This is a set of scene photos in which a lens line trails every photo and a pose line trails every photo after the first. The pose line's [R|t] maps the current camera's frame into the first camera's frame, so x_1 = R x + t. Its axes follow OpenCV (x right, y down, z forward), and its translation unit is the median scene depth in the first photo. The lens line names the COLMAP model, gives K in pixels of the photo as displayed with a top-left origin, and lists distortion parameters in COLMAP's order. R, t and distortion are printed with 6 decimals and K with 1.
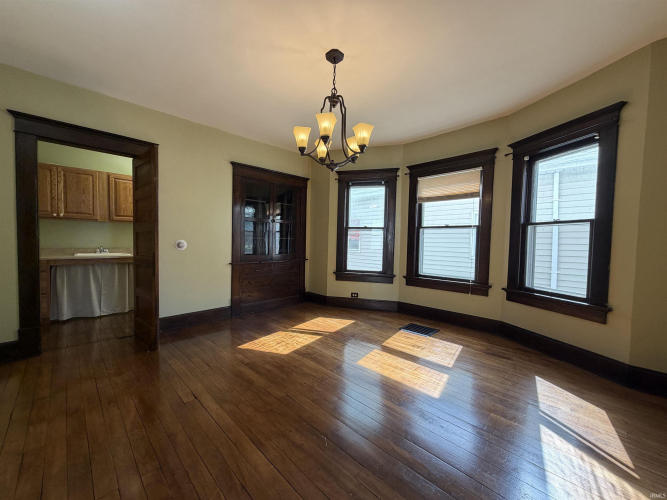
lens RADIAL K [[268.1, 0, 336.3], [0, 268.1, 249.3], [0, 0, 1]] dist [-0.001400, 0.000351]
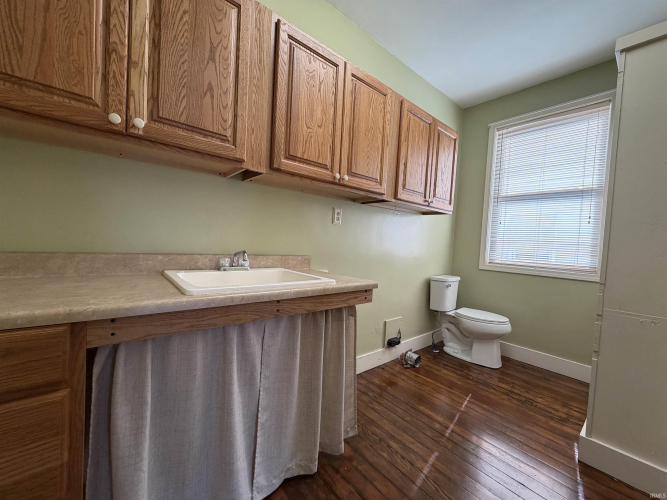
lens RADIAL K [[268.1, 0, 335.4], [0, 268.1, 252.4], [0, 0, 1]] dist [-0.001400, 0.000351]
pose [[0.992828, 0.031509, -0.115323, -0.804772], [-0.032256, 0.999469, -0.004620, -0.013048], [0.115116, 0.008307, 0.993317, 0.766429]]
